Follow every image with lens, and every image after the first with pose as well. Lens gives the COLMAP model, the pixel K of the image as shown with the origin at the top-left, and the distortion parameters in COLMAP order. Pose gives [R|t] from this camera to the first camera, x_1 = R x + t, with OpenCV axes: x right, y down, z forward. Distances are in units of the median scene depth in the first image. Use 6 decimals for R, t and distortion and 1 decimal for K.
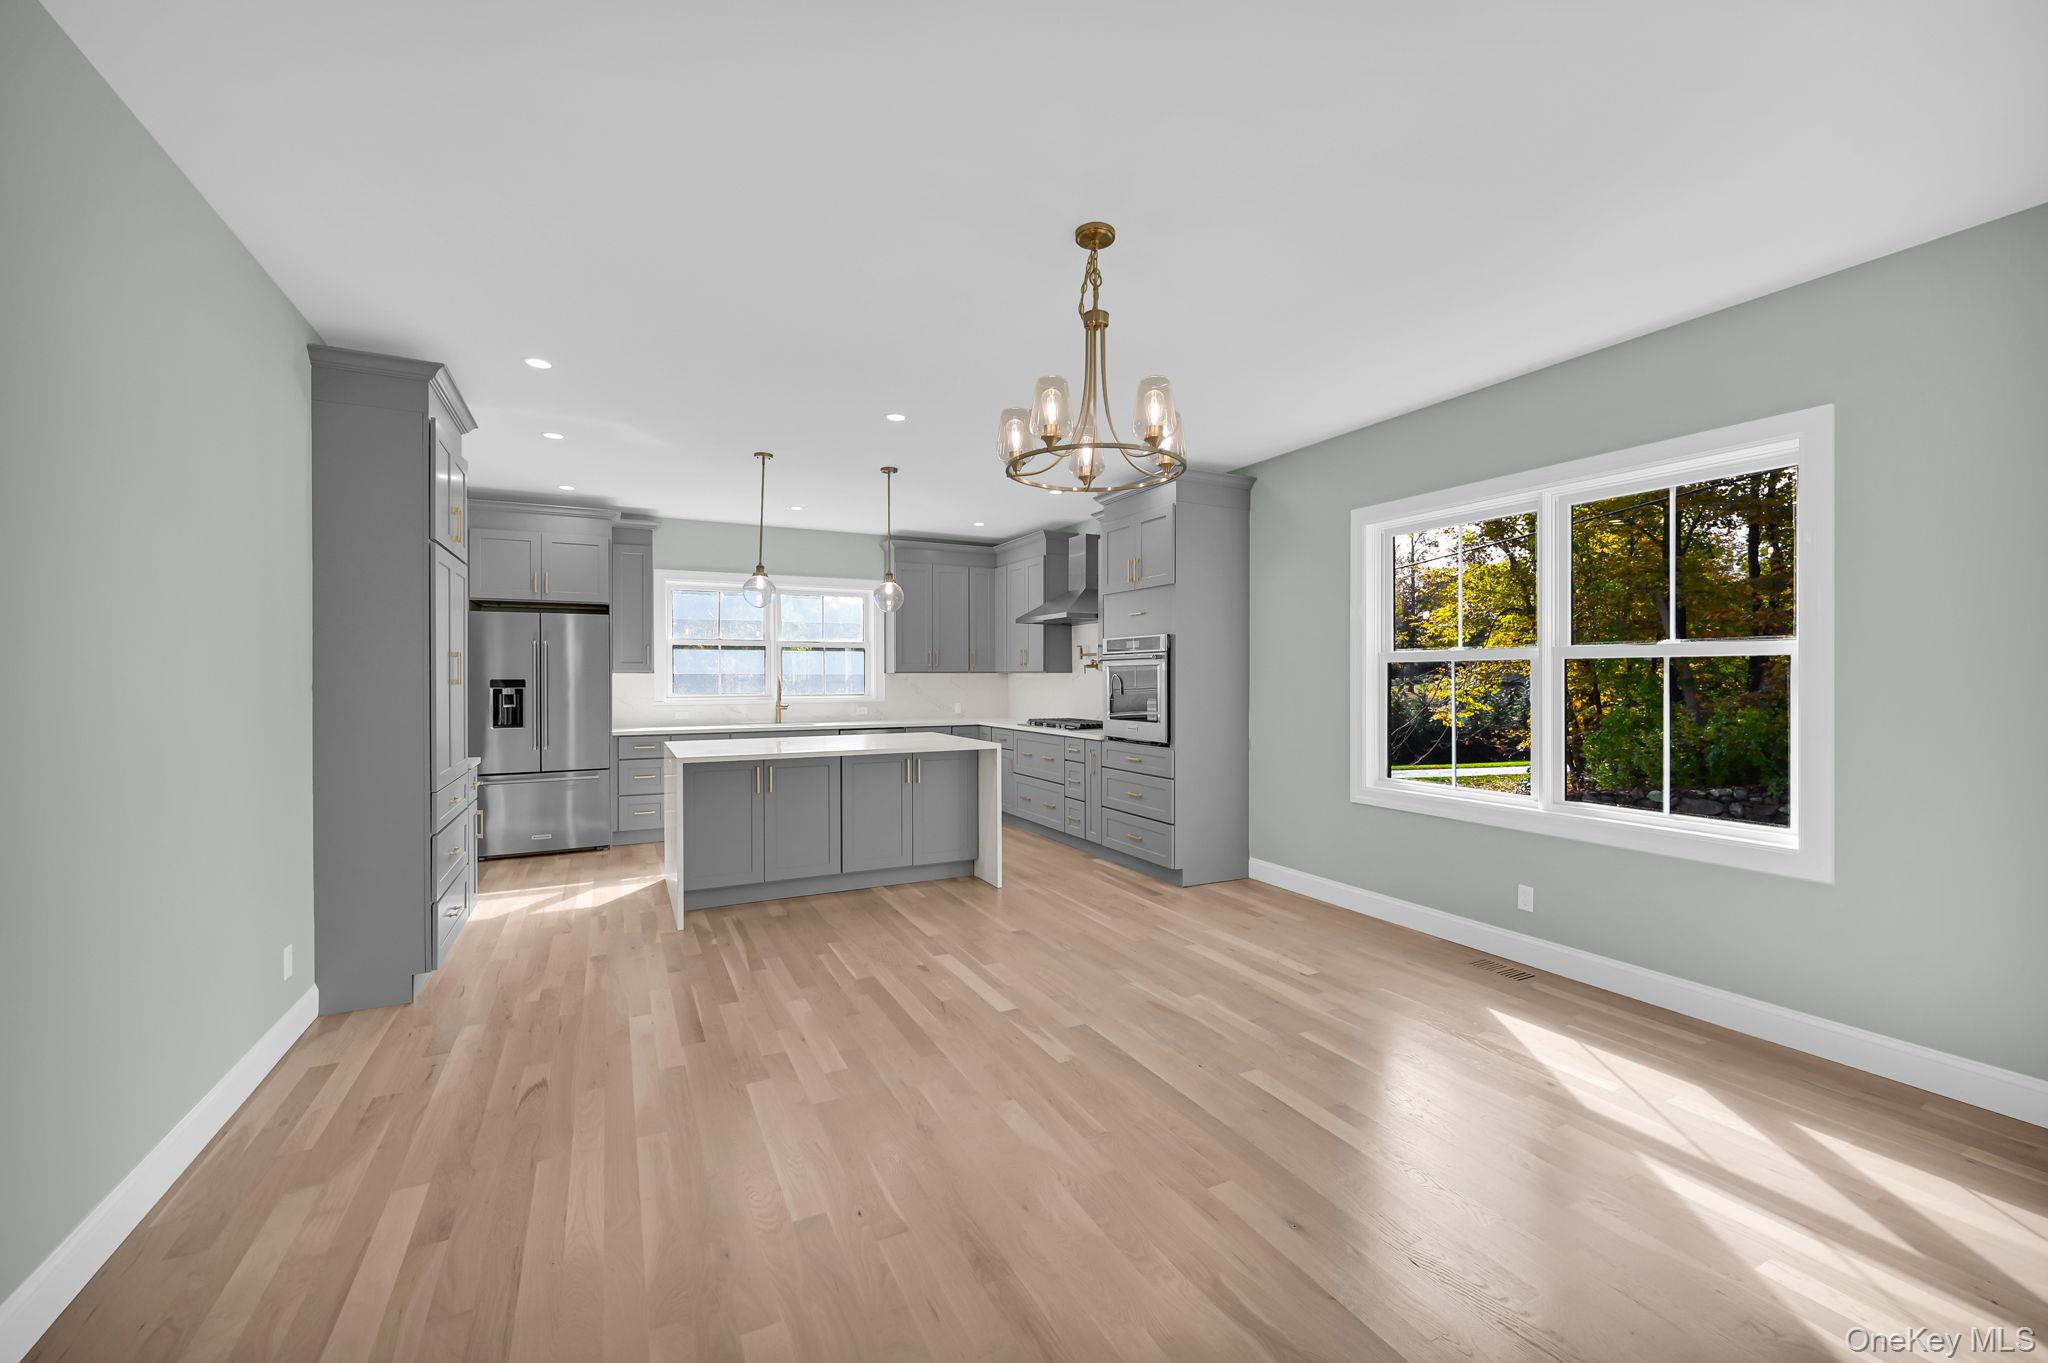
lens RADIAL K [[806.5, 0, 1012.1], [0, 806.5, 679.3], [0, 0, 1]] dist [0.002116, 0.000449]
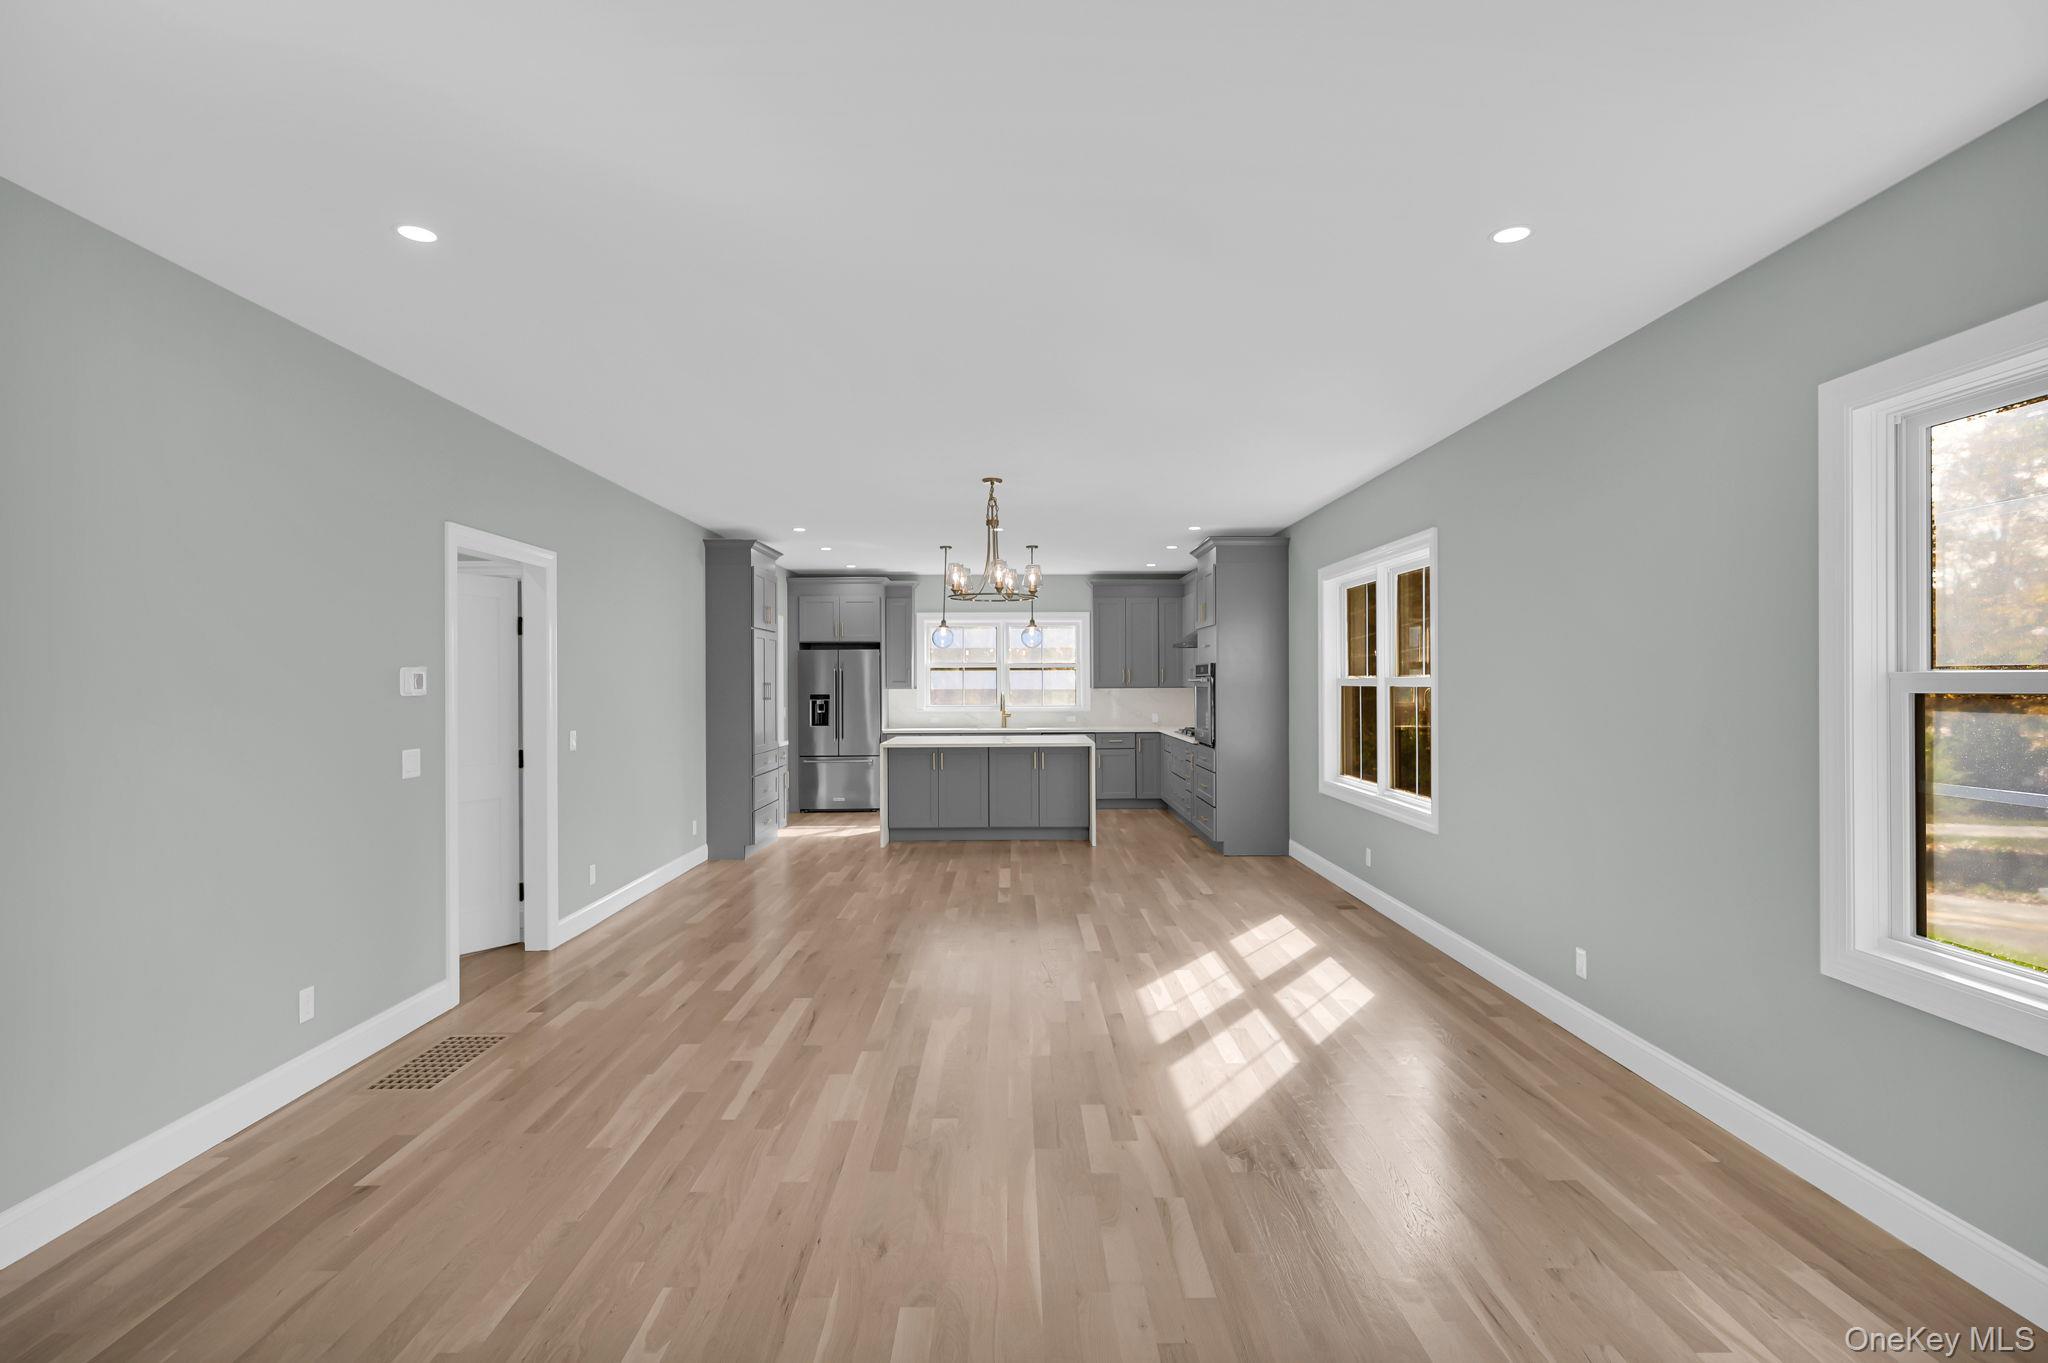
lens RADIAL K [[964.0, 0, 1009.4], [0, 964.0, 675.3], [0, 0, 1]] dist [0.010148, -0.001310]
pose [[0.895714, -0.005745, -0.444594, 0.571105], [0.001724, 0.999954, -0.009450, -0.019913], [0.444628, 0.007698, 0.895682, -0.534340]]
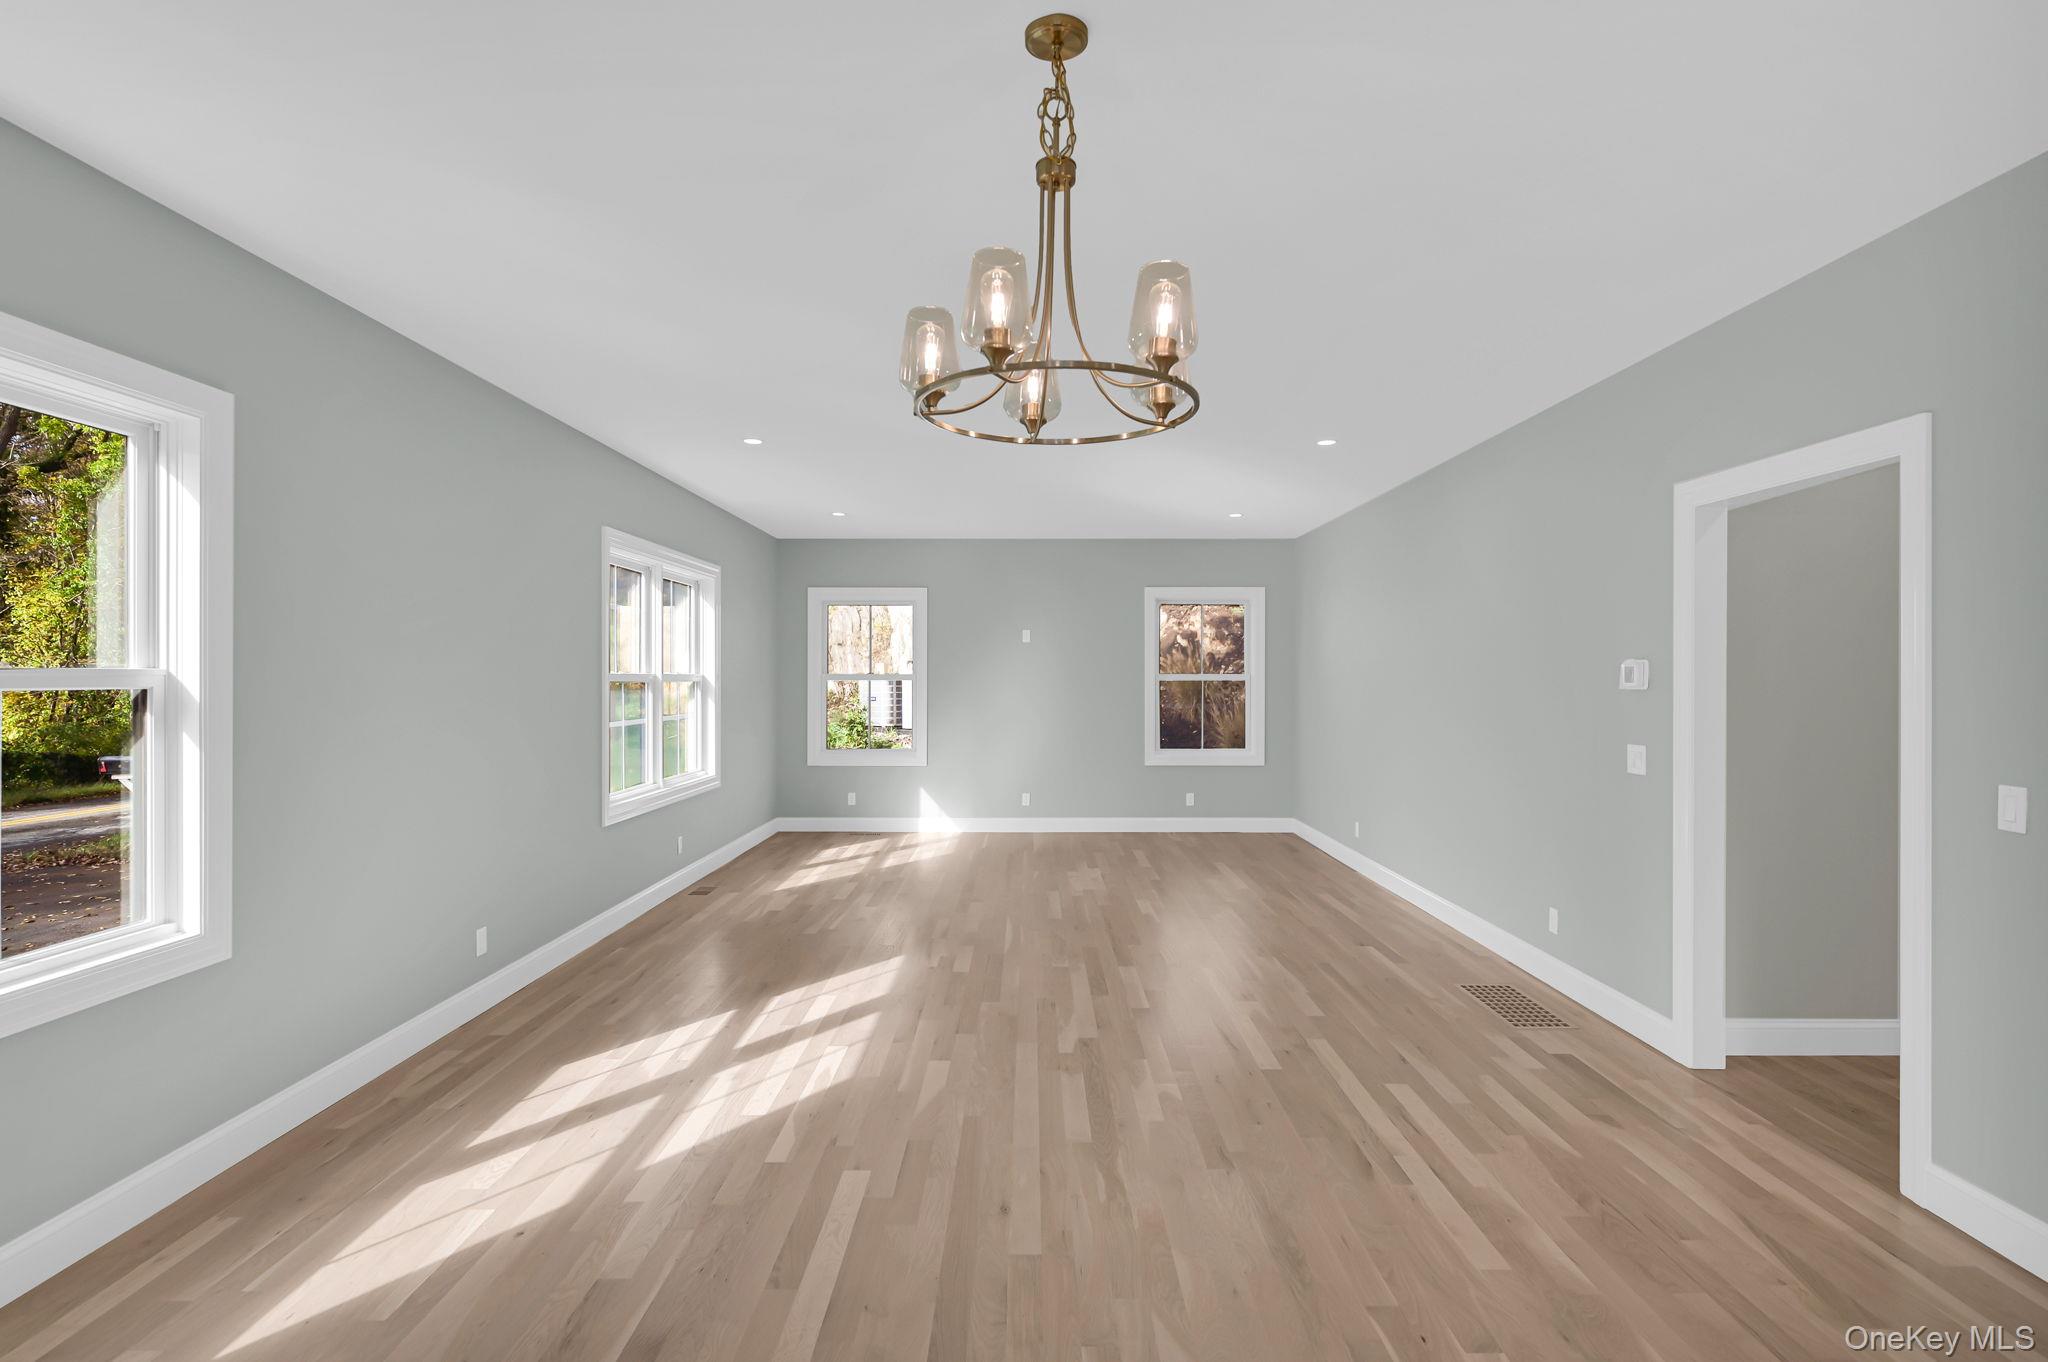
lens RADIAL K [[964.0, 0, 1039.4], [0, 964.0, 682.3], [0, 0, 1]] dist [0.010148, -0.001310]
pose [[-0.901785, -0.002385, 0.432179, -0.099498], [0.000802, 0.999974, 0.007193, -0.023029], [-0.432185, 0.006833, -0.901759, 0.799610]]
